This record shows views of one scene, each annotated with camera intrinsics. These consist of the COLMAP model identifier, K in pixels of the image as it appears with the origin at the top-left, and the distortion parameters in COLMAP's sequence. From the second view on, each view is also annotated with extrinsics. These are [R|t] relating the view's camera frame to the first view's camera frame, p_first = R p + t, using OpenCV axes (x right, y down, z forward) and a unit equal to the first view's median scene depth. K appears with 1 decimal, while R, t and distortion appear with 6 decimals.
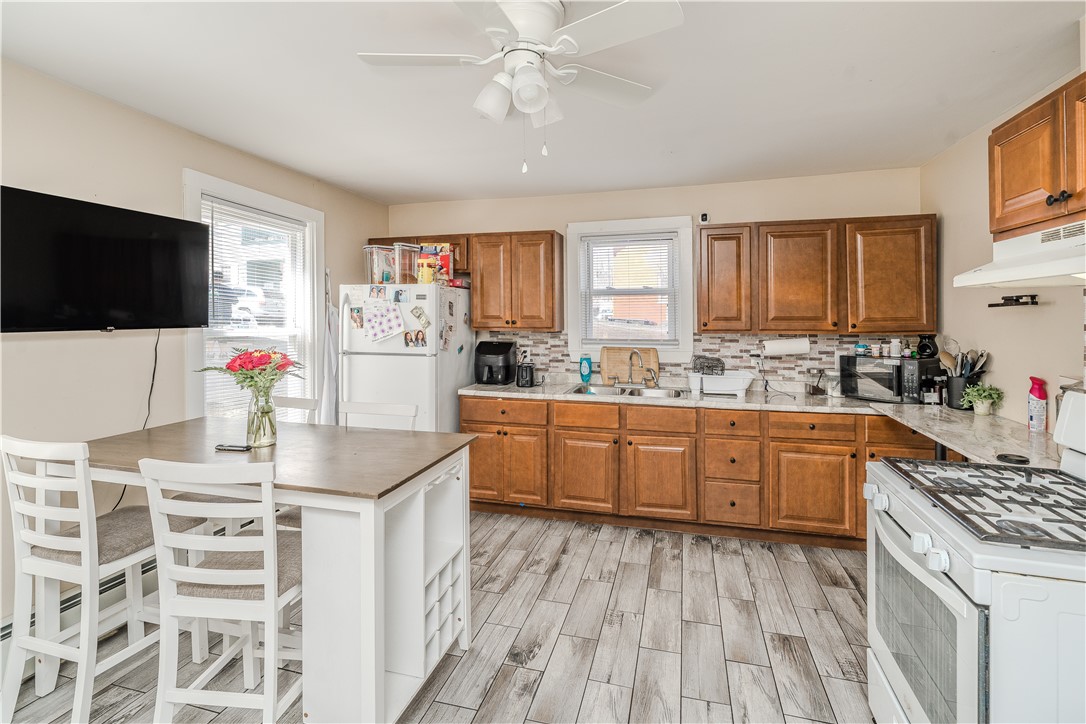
lens RADIAL K [[508.4, 0, 549.5], [0, 508.4, 318.8], [0, 0, 1]] dist [-0.001365, 0.000817]
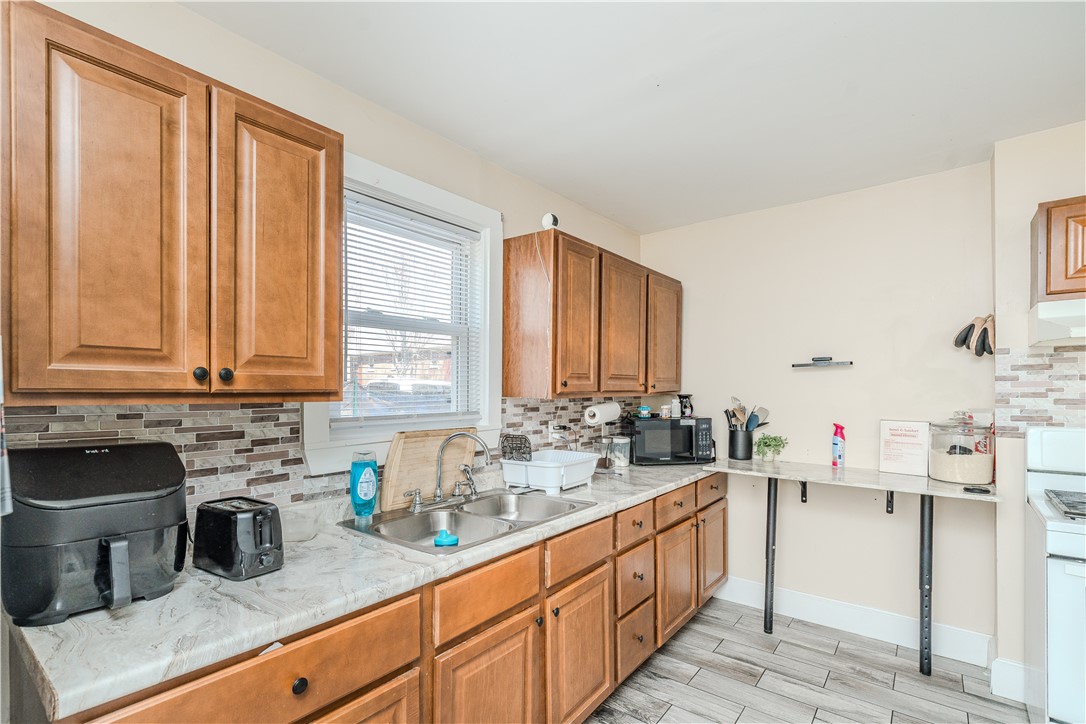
lens RADIAL K [[502.0, 0, 537.9], [0, 502.0, 395.6], [0, 0, 1]] dist [-0.001158, 0.000910]
pose [[0.398054, -0.010139, 0.917306, -0.300370], [0.006666, 0.999944, 0.008160, 0.020554], [-0.917338, 0.002866, 0.398100, 0.784951]]
